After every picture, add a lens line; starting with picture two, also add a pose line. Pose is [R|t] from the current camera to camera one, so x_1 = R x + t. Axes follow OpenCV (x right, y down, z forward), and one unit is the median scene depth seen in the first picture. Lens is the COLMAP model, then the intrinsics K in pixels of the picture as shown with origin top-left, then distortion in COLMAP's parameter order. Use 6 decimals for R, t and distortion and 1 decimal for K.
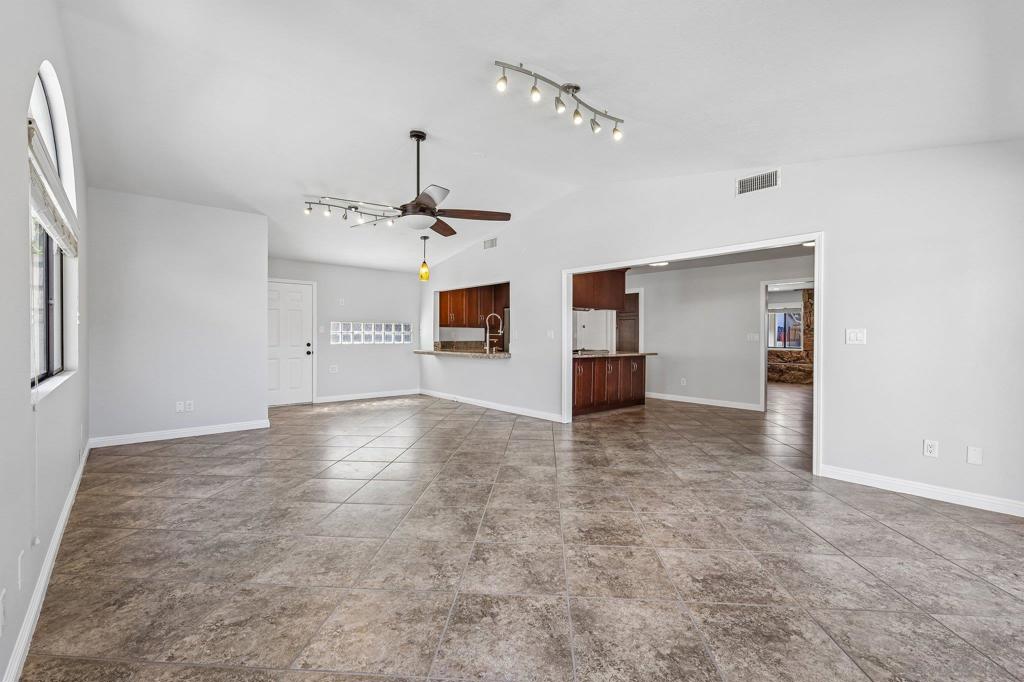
lens RADIAL K [[443.2, 0, 507.5], [0, 443.2, 334.4], [0, 0, 1]] dist [0.003341, -0.000102]
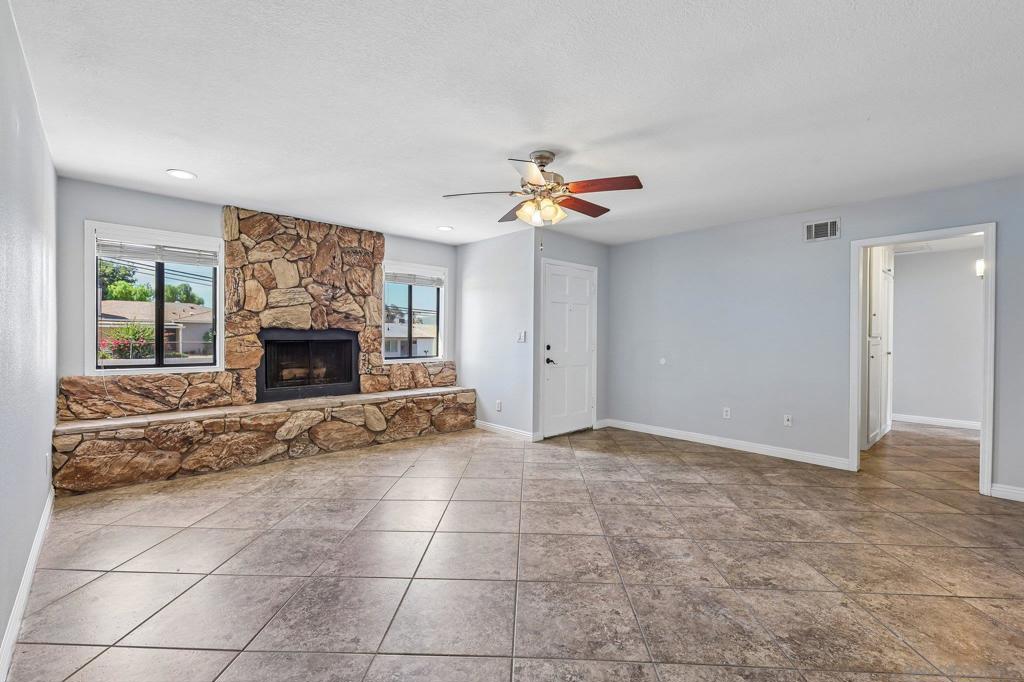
lens RADIAL K [[443.2, 0, 513.9], [0, 443.2, 340.8], [0, 0, 1]] dist [0.003341, -0.000102]
pose [[-0.039916, -0.015115, 0.999089, 0.288370], [-0.009159, 0.999849, 0.014761, 0.003925], [-0.999161, -0.008562, -0.040048, 0.772885]]
